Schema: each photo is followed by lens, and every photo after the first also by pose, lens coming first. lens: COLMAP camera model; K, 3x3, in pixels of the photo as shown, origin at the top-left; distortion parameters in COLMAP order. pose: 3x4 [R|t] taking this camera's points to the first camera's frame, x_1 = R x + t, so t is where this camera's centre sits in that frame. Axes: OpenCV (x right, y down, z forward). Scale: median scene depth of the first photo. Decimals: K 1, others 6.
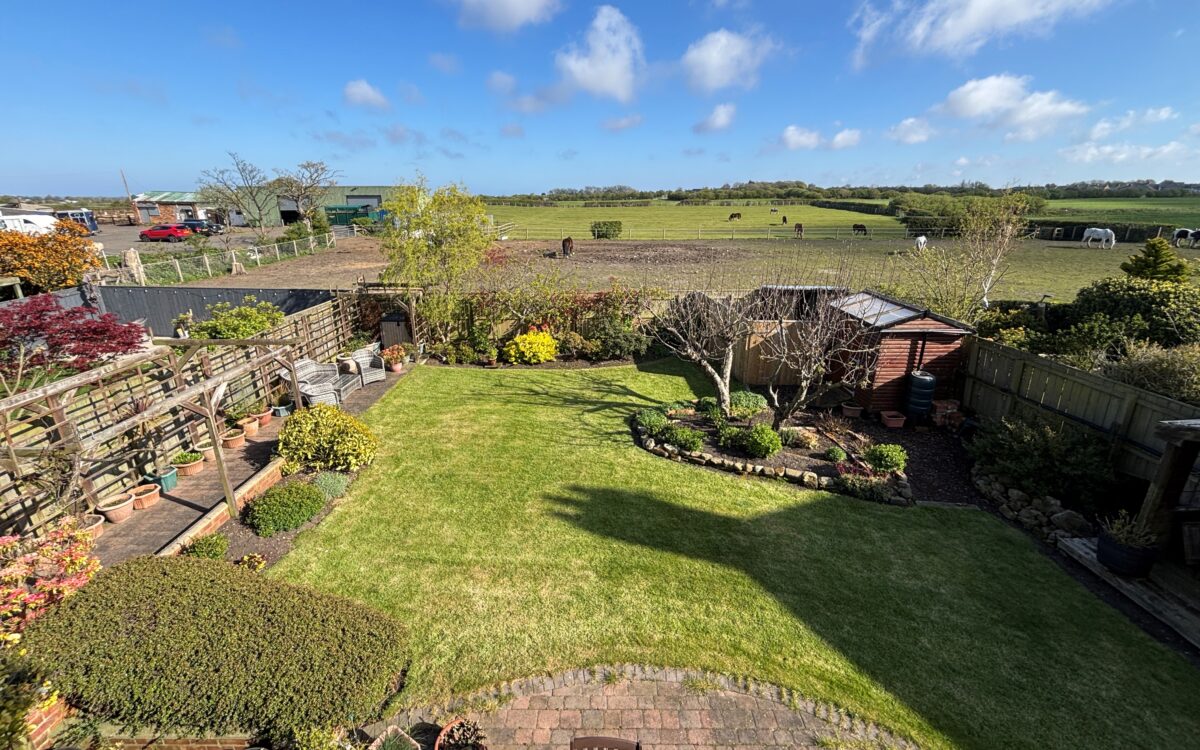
lens RADIAL K [[487.3, 0, 606.8], [0, 487.3, 340.9], [0, 0, 1]] dist [0.002413, -0.002233]
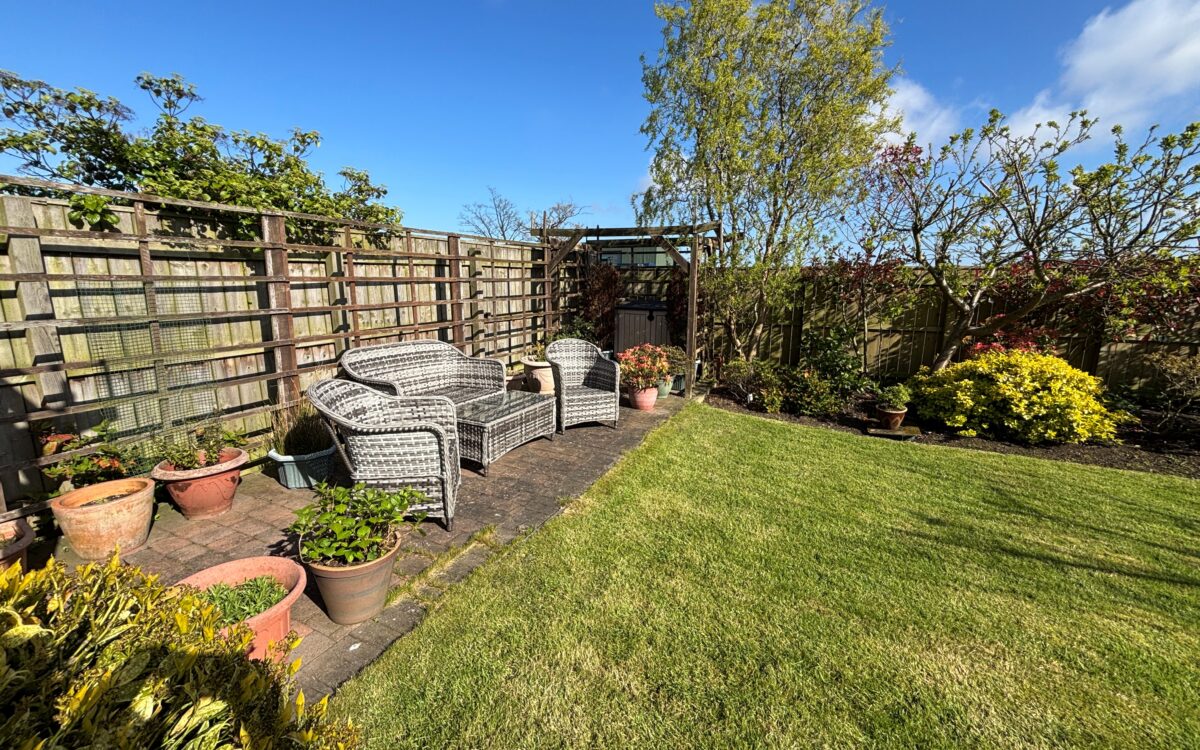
lens RADIAL K [[487.3, 0, 591.3], [0, 487.3, 375.9], [0, 0, 1]] dist [0.002413, -0.002233]
pose [[0.891692, 0.086998, -0.444204, -0.357462], [-0.126831, 0.990066, -0.060694, 0.078490], [0.434511, 0.110459, 0.893867, 0.757335]]
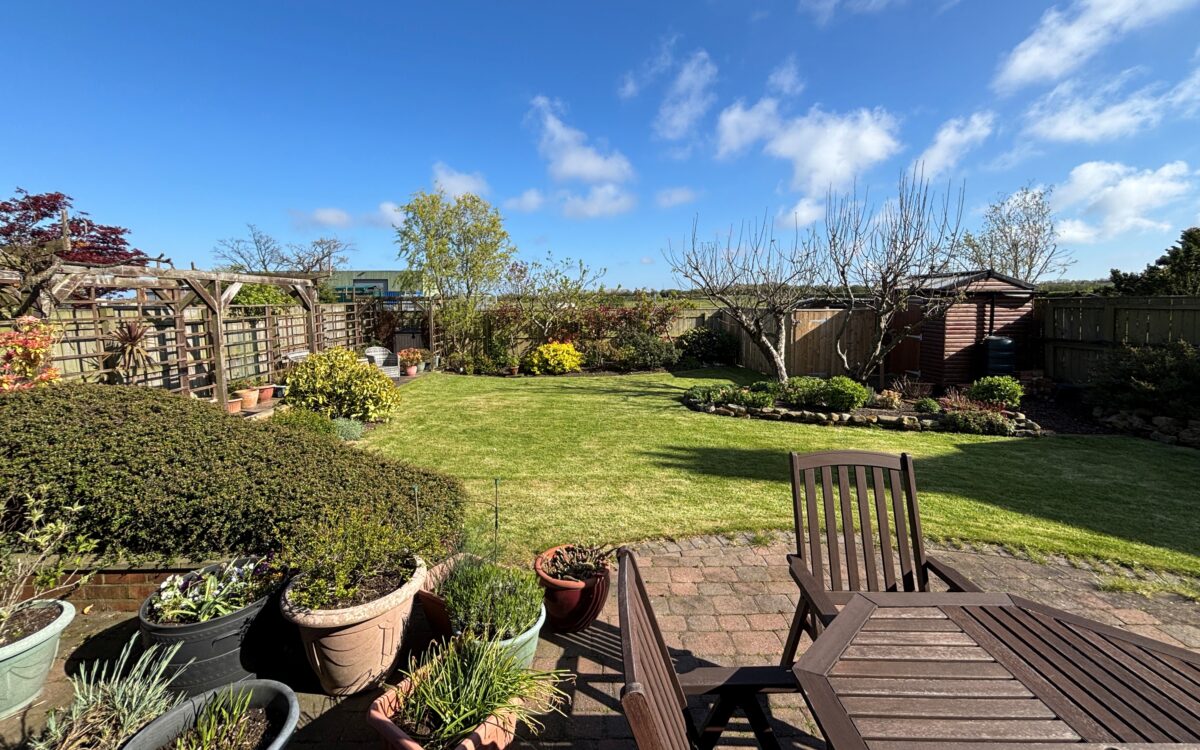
lens RADIAL K [[487.3, 0, 607.0], [0, 487.3, 331.1], [0, 0, 1]] dist [0.002413, -0.002233]
pose [[0.999838, -0.012886, 0.012589, -0.088790], [0.015346, 0.975254, -0.220555, 0.227129], [-0.009436, 0.220712, 0.975293, 0.104841]]
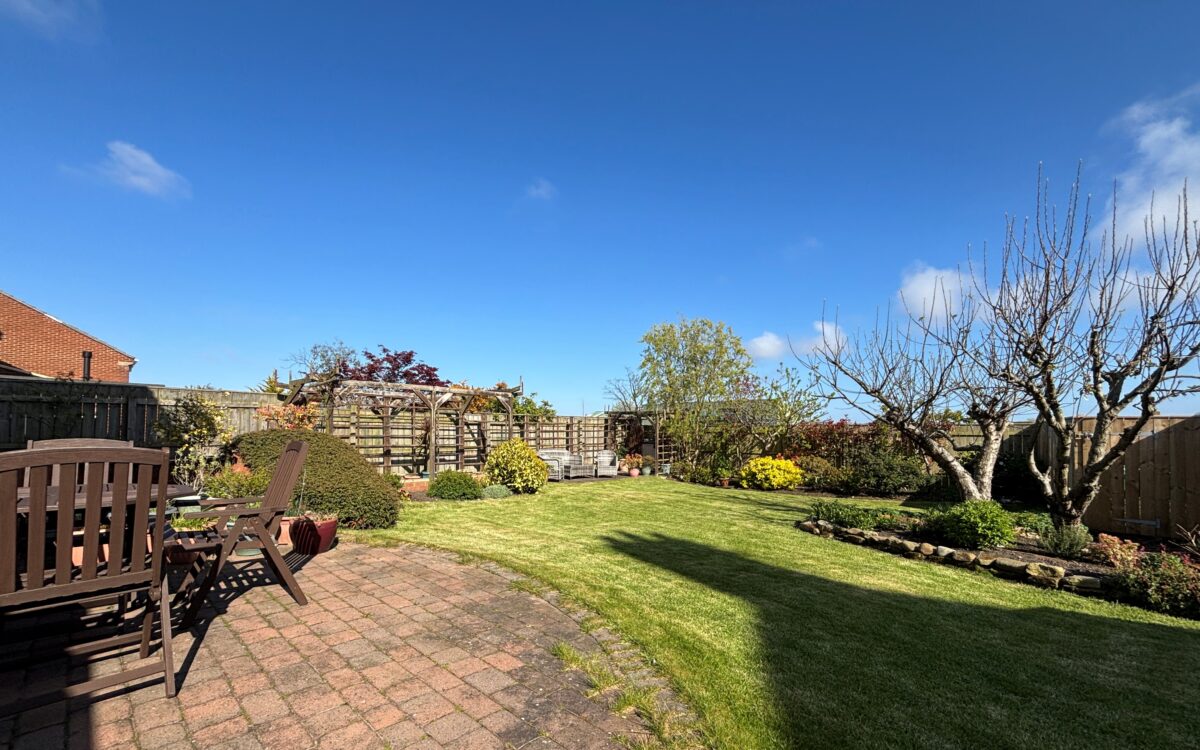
lens RADIAL K [[487.3, 0, 596.7], [0, 487.3, 422.0], [0, 0, 1]] dist [0.002413, -0.002233]
pose [[0.718941, -0.016829, -0.694867, 0.322033], [-0.196643, 0.953941, -0.226559, 0.251318], [0.666674, 0.299523, 0.682518, 0.202092]]
